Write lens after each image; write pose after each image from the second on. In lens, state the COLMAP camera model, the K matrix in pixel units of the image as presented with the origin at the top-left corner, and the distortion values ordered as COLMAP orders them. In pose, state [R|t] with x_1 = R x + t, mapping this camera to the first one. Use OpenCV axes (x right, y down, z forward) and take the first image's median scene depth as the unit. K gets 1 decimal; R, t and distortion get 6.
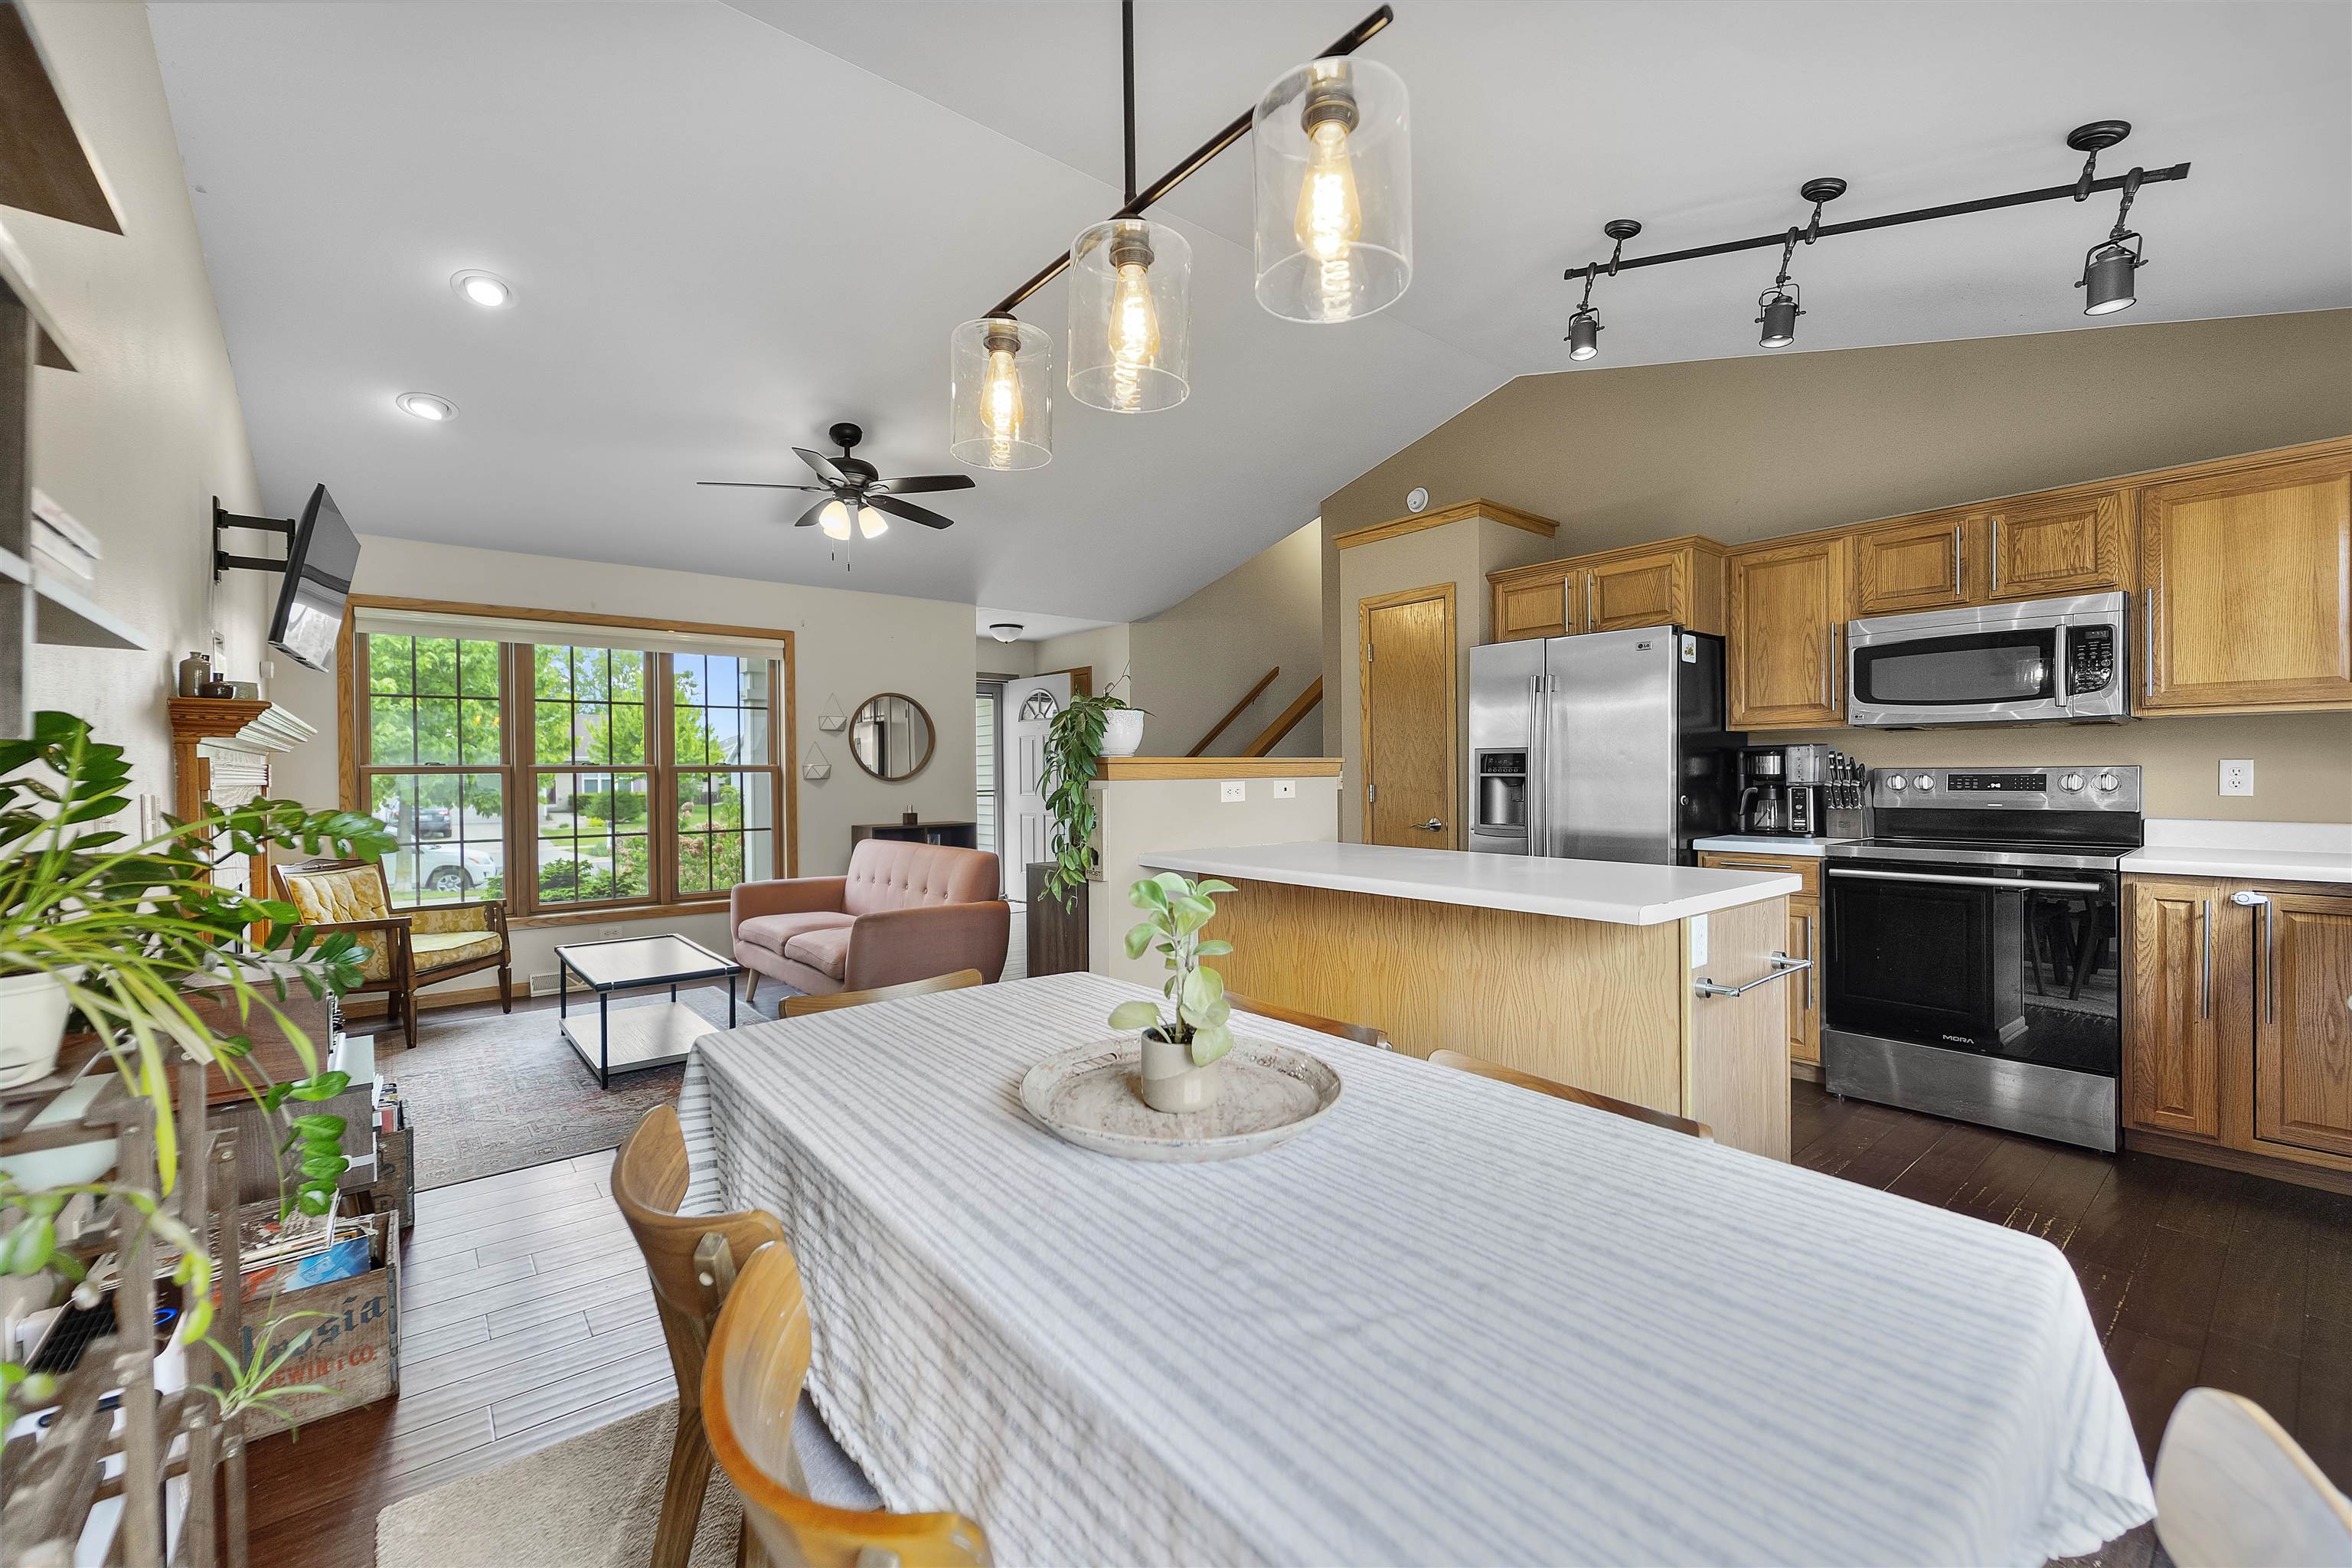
lens RADIAL K [[955.4, 0, 1174.1], [0, 955.4, 774.3], [0, 0, 1]] dist [0.001721, -0.001266]
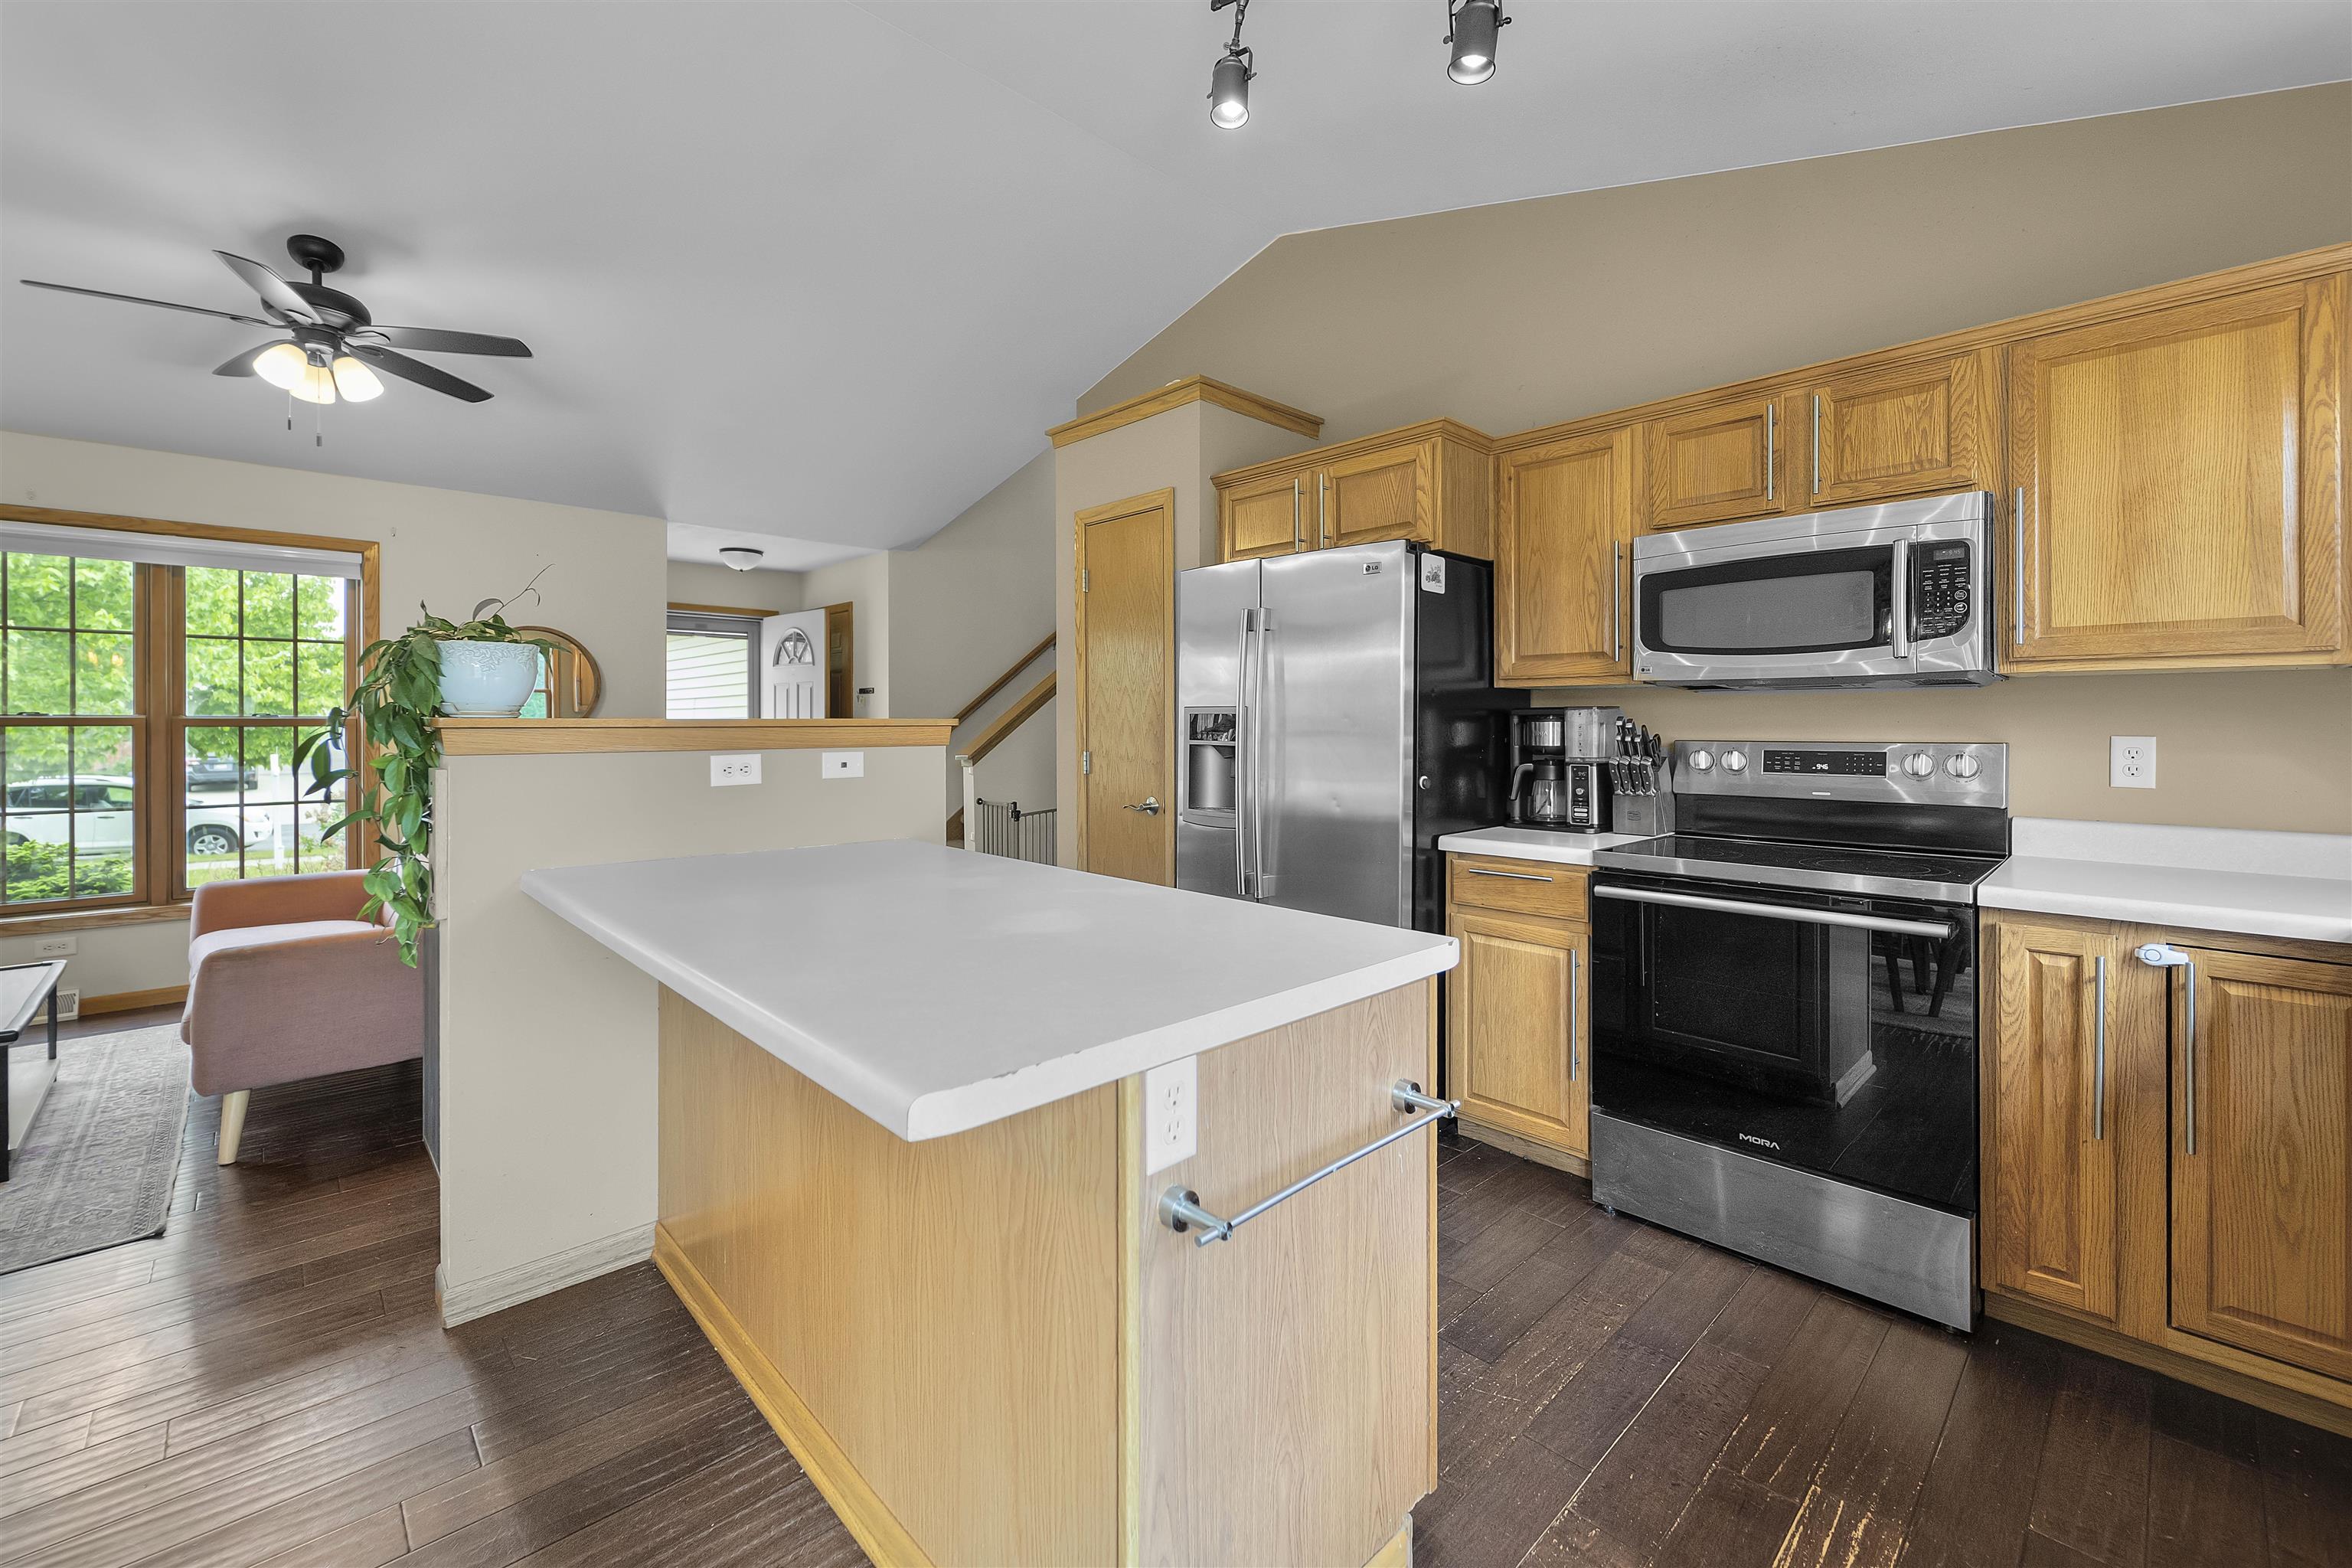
lens RADIAL K [[955.4, 0, 1190.1], [0, 955.4, 717.8], [0, 0, 1]] dist [0.001721, -0.001266]
pose [[0.996581, 0.009294, 0.082098, 0.331356], [-0.008670, 0.999931, -0.007952, -0.016004], [-0.082167, 0.007213, 0.996593, 0.325721]]
